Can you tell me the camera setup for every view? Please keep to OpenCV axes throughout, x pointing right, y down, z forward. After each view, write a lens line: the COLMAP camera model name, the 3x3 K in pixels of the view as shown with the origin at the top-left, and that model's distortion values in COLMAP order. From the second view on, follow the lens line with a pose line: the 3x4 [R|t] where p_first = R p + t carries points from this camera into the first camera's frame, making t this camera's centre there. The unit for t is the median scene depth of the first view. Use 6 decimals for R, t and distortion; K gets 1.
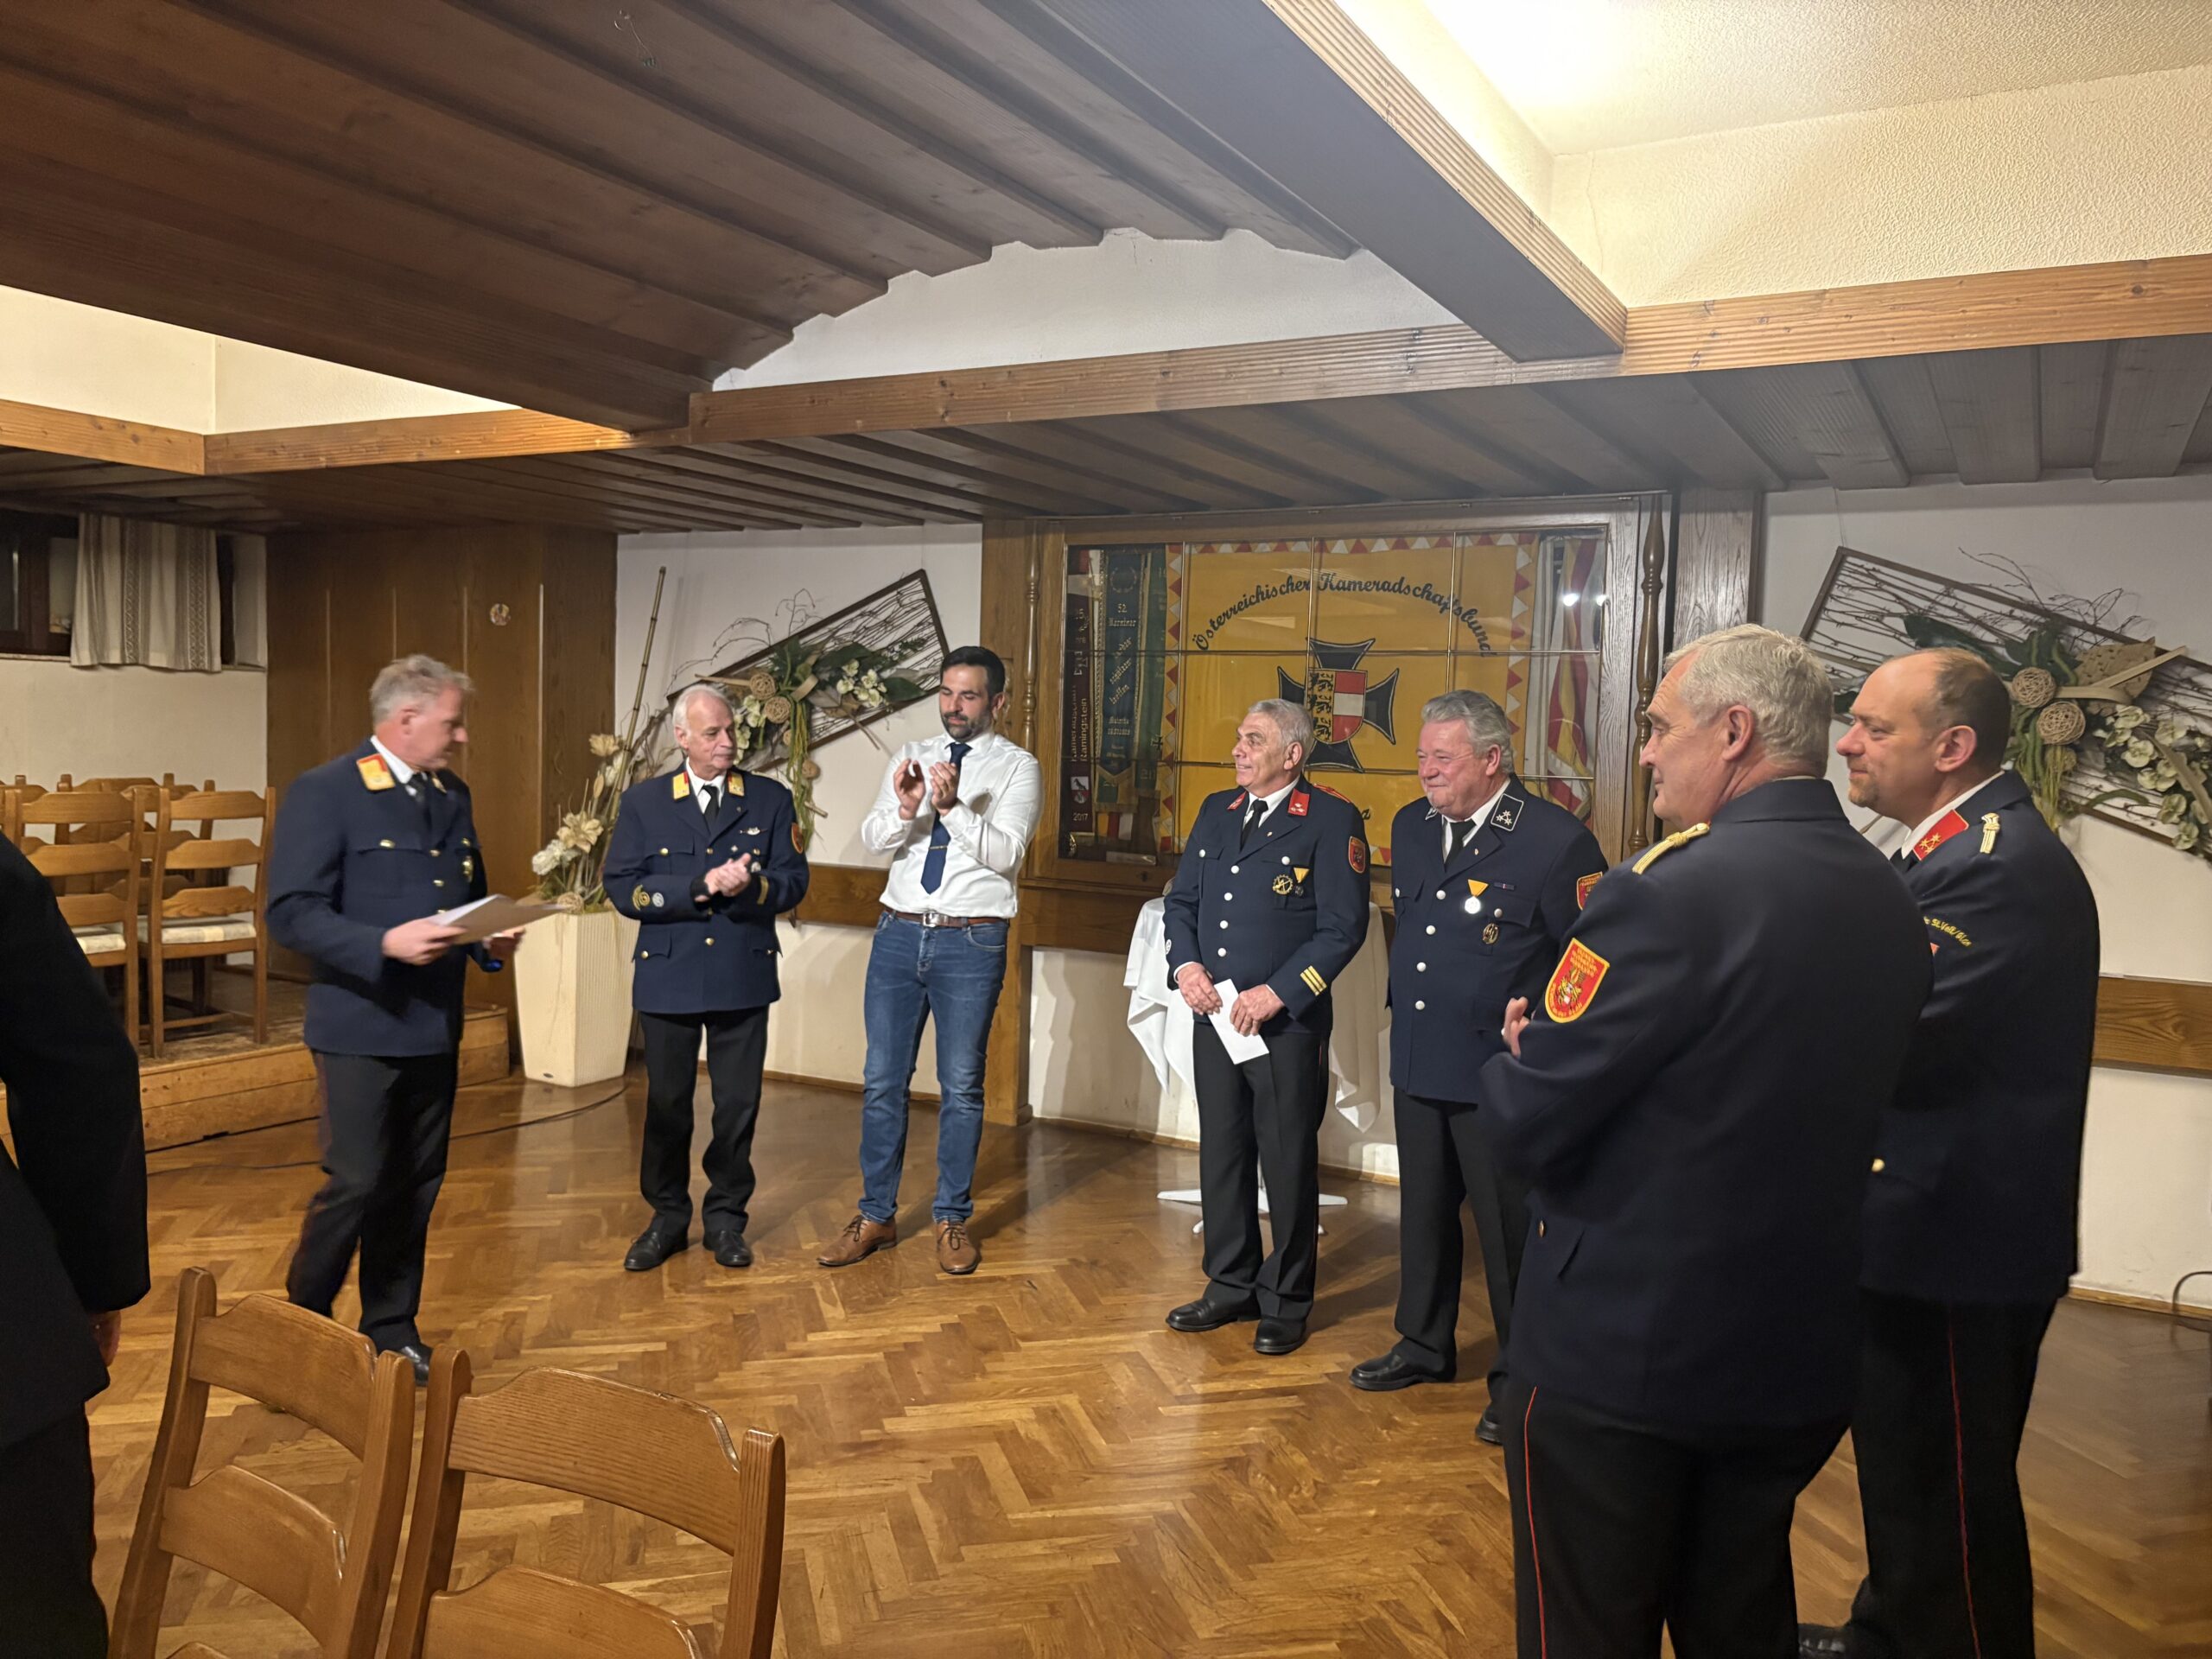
lens RADIAL K [[1676.7, 0, 1108.3], [0, 1676.7, 832.5], [0, 0, 1]] dist [0.033175, -0.035679]
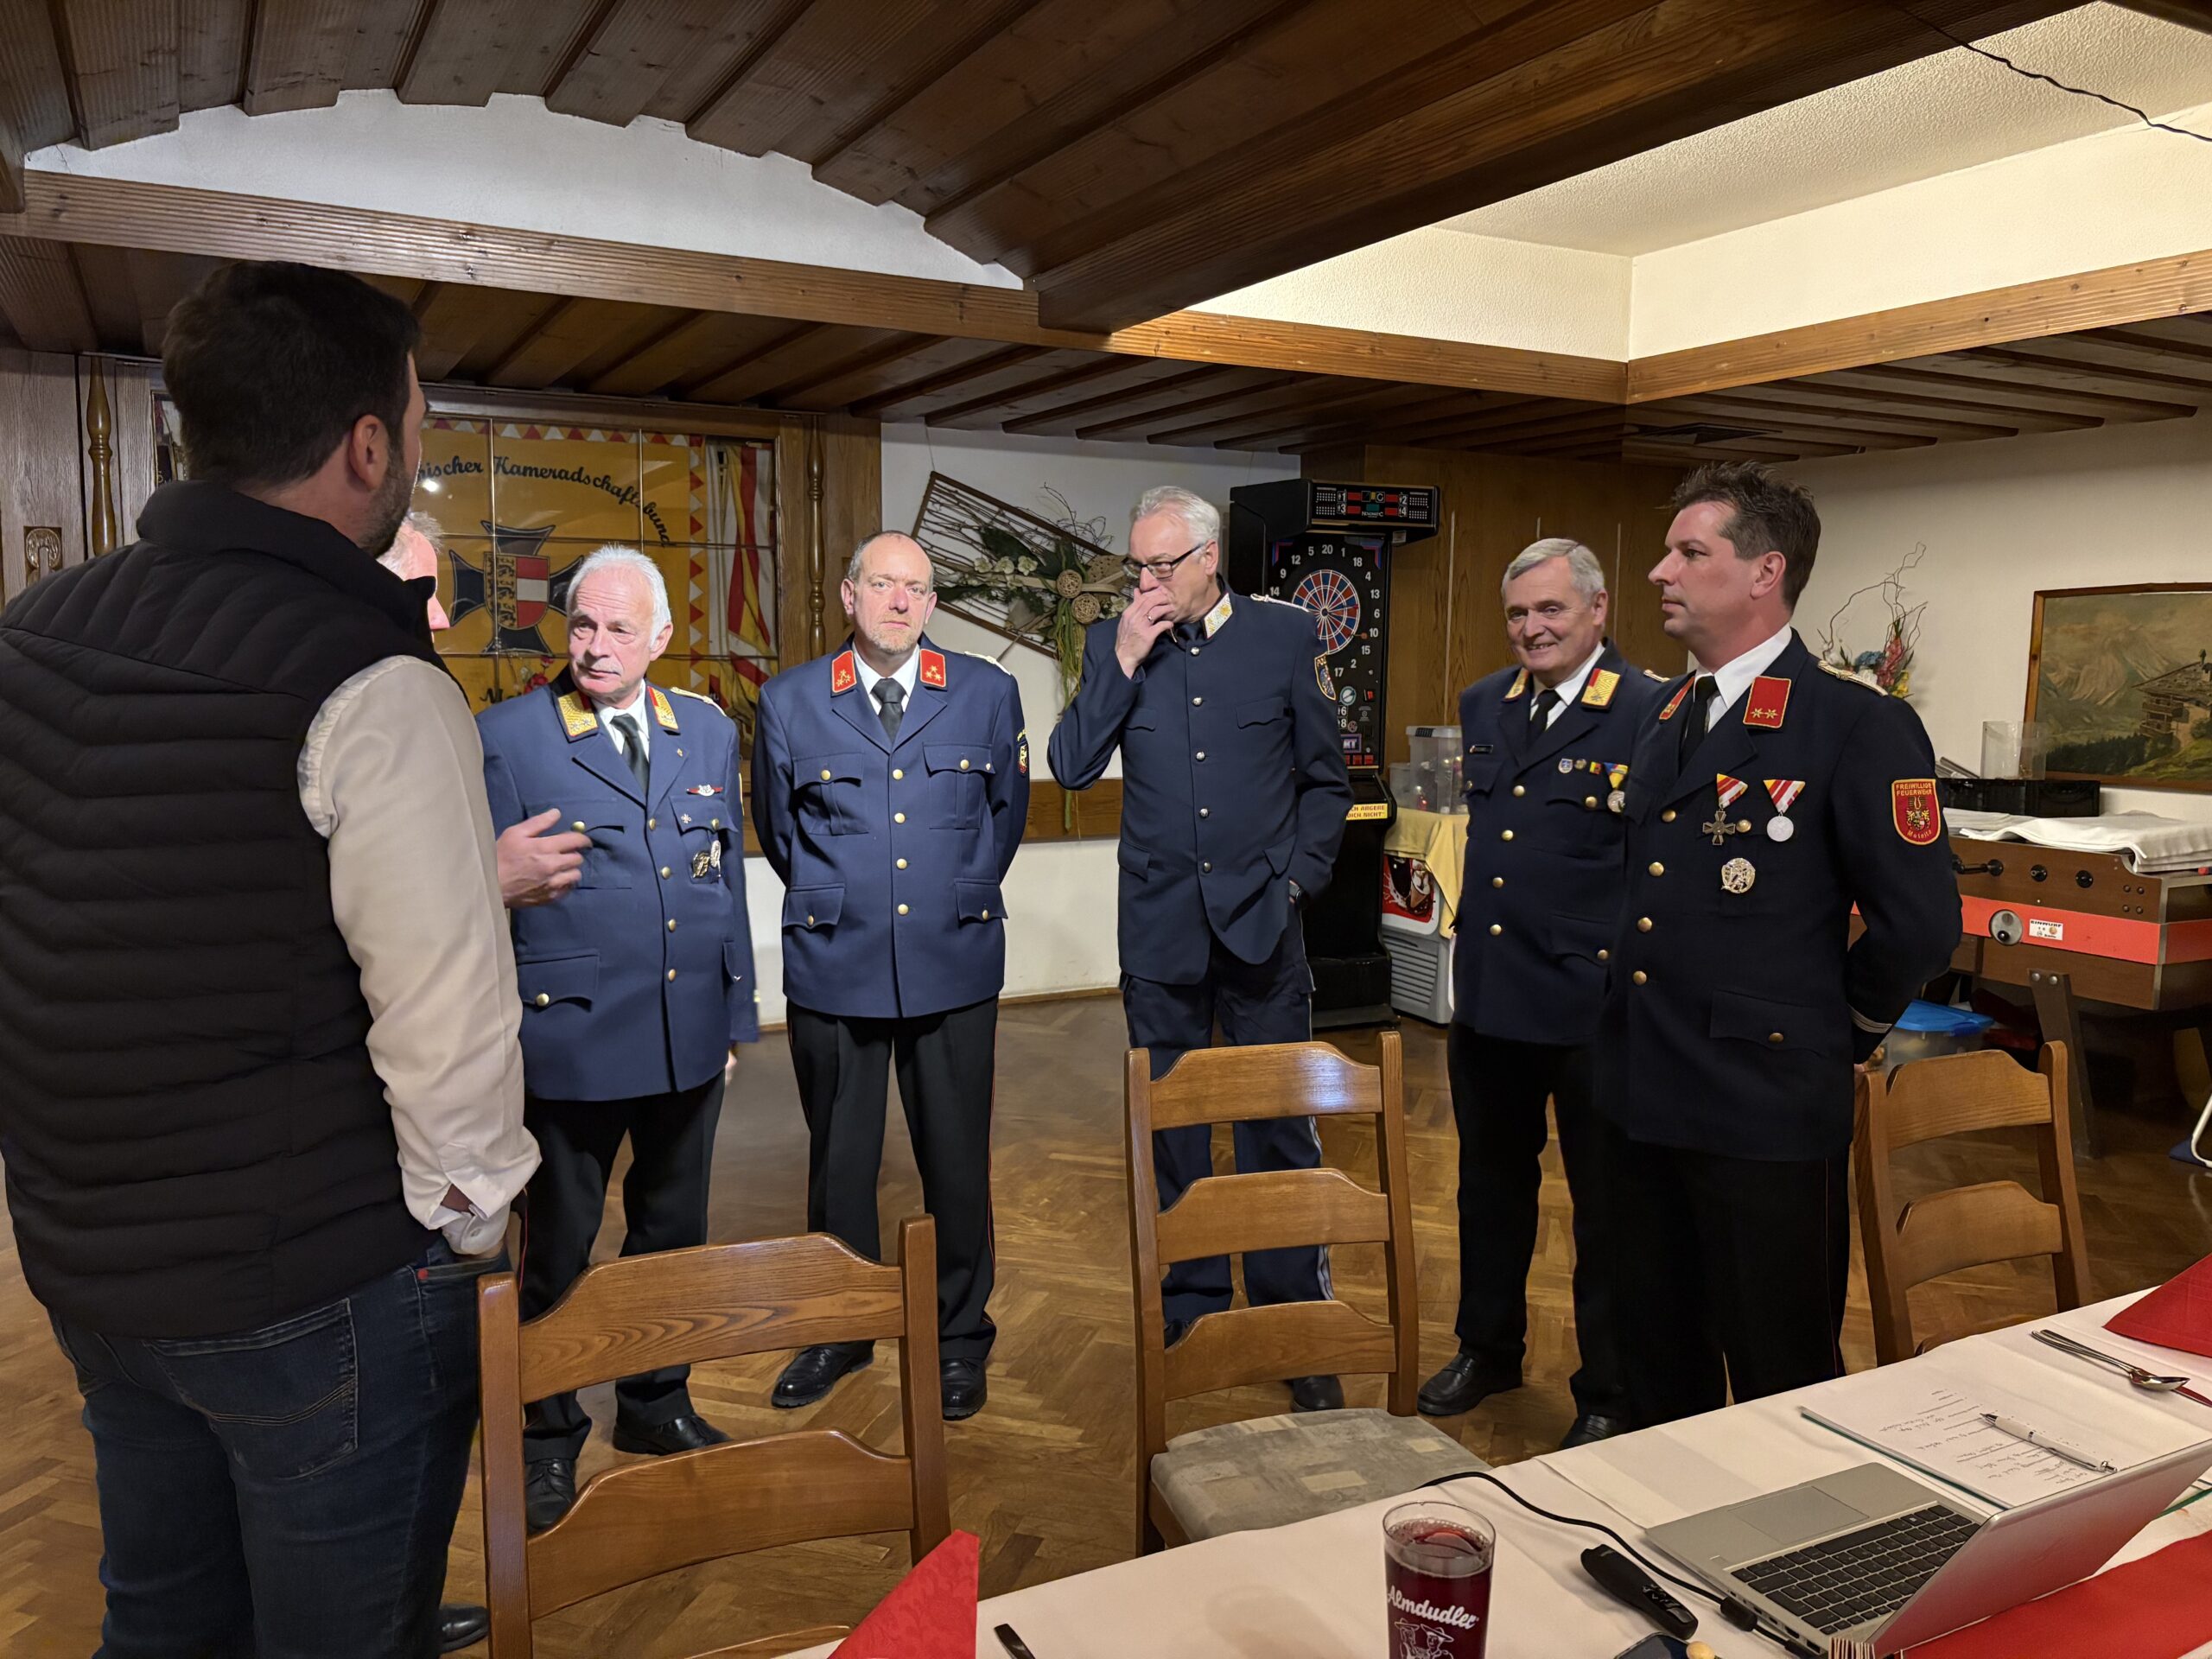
lens RADIAL K [[1676.7, 0, 1098.9], [0, 1676.7, 831.9], [0, 0, 1]] dist [0.033175, -0.035679]
pose [[0.541715, -0.116728, 0.832418, -0.550064], [0.056838, 0.993131, 0.102276, -0.017095], [-0.838638, -0.008091, 0.544629, 0.169297]]
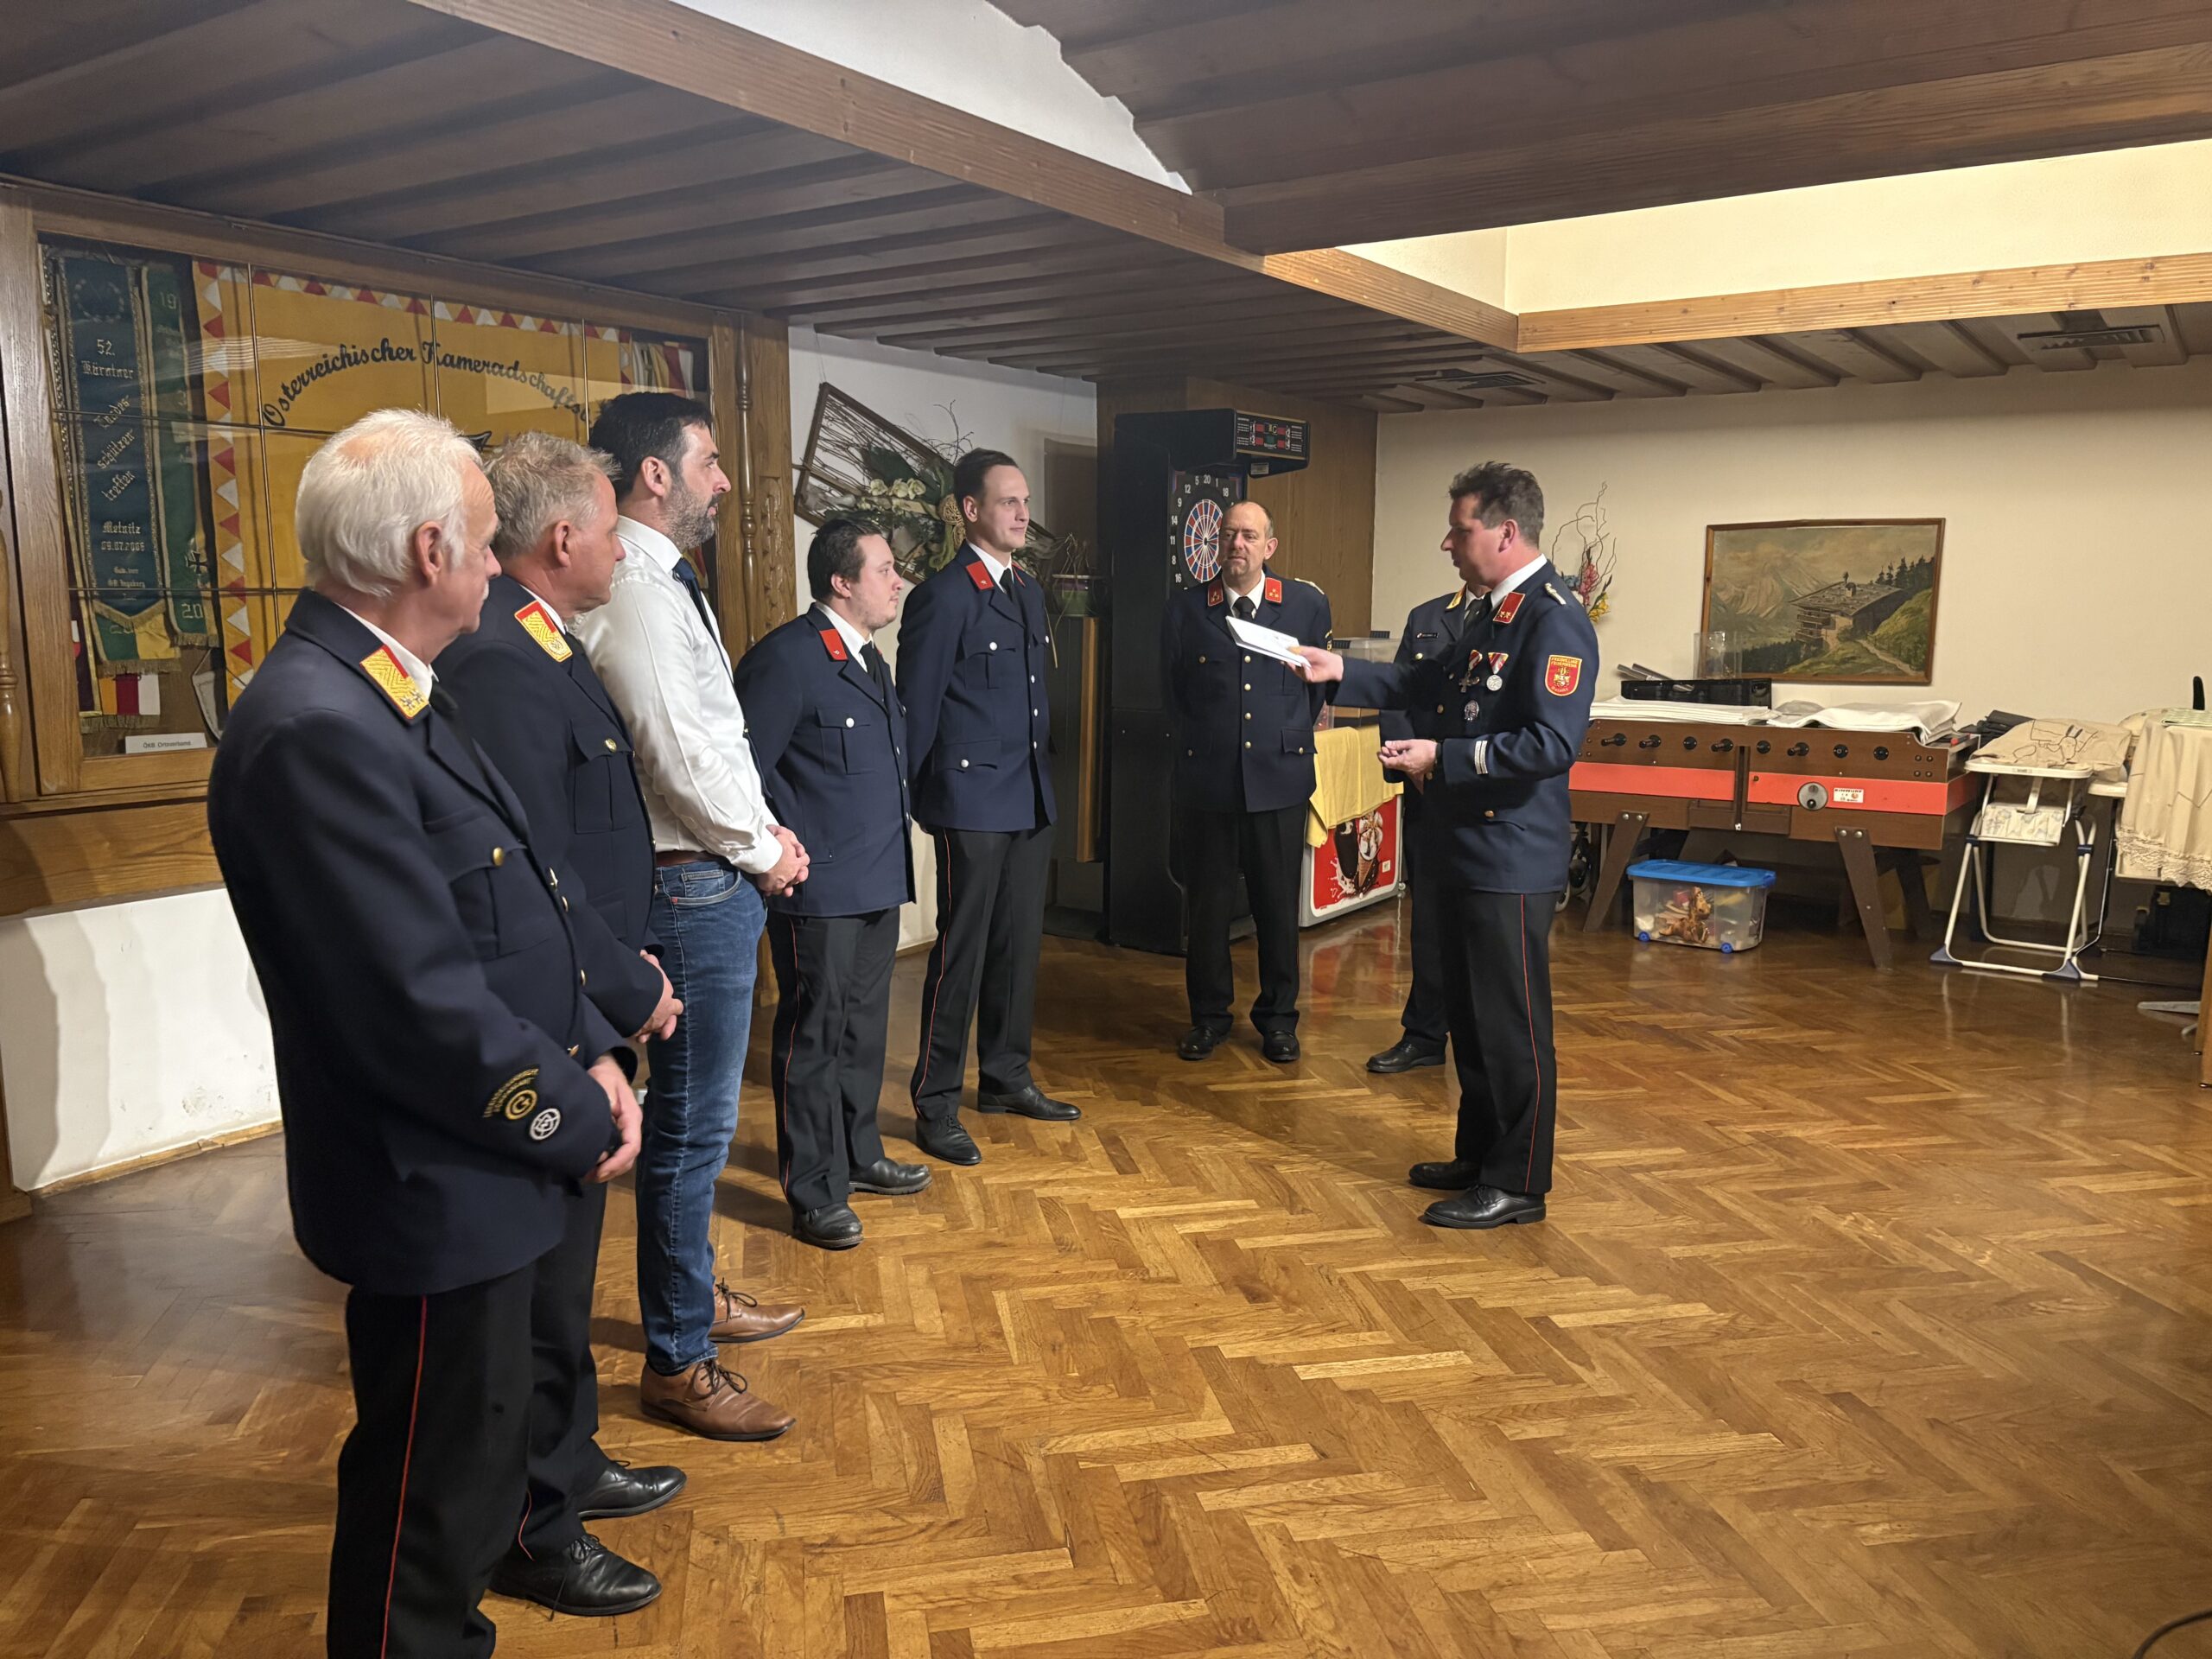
lens RADIAL K [[1676.7, 0, 1108.9], [0, 1676.7, 845.2], [0, 0, 1]] dist [0.033175, -0.035679]
pose [[0.080689, -0.183399, 0.979721, -0.695192], [0.061288, 0.981979, 0.178774, -0.045685], [-0.994853, 0.045620, 0.090475, 0.645339]]
